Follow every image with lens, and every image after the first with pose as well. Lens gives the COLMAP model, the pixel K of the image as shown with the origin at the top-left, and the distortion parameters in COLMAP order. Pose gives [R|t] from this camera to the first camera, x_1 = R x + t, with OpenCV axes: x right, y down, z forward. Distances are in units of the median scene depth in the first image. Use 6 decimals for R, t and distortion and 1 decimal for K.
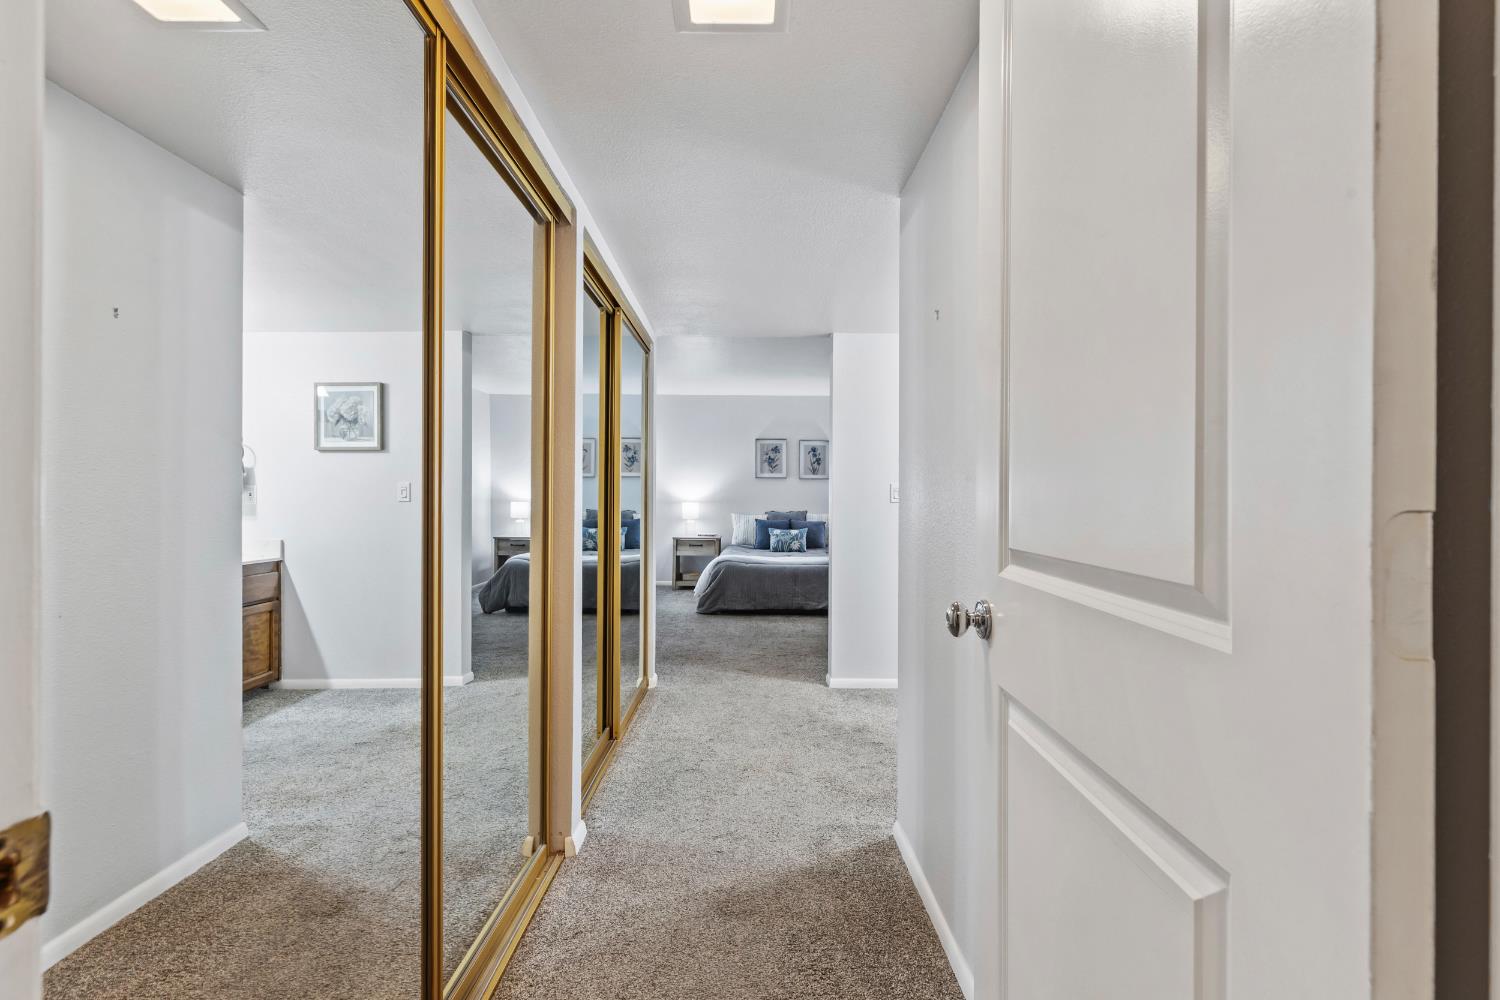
lens RADIAL K [[676.0, 0, 750.9], [0, 676.0, 495.2], [0, 0, 1]] dist [0.002149, 0.000499]
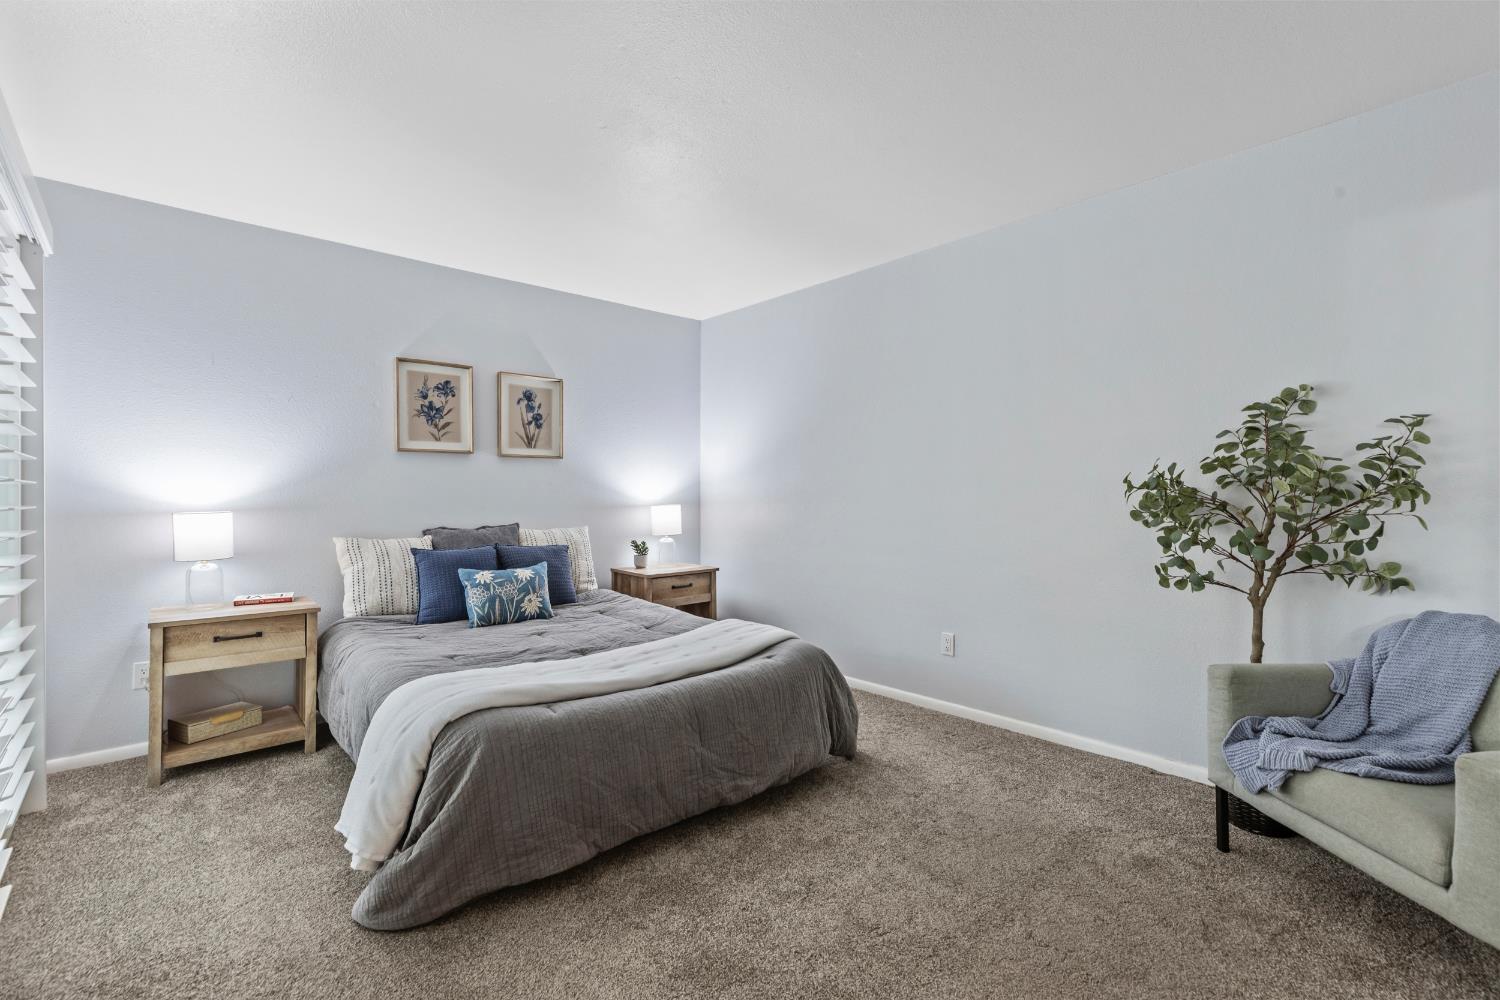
lens RADIAL K [[676.0, 0, 747.3], [0, 676.0, 495.7], [0, 0, 1]] dist [0.002149, 0.000499]
pose [[0.749704, -0.011439, 0.661675, -0.109964], [0.011123, 0.999927, 0.004685, 0.003072], [-0.661680, 0.003847, 0.749777, 0.541148]]
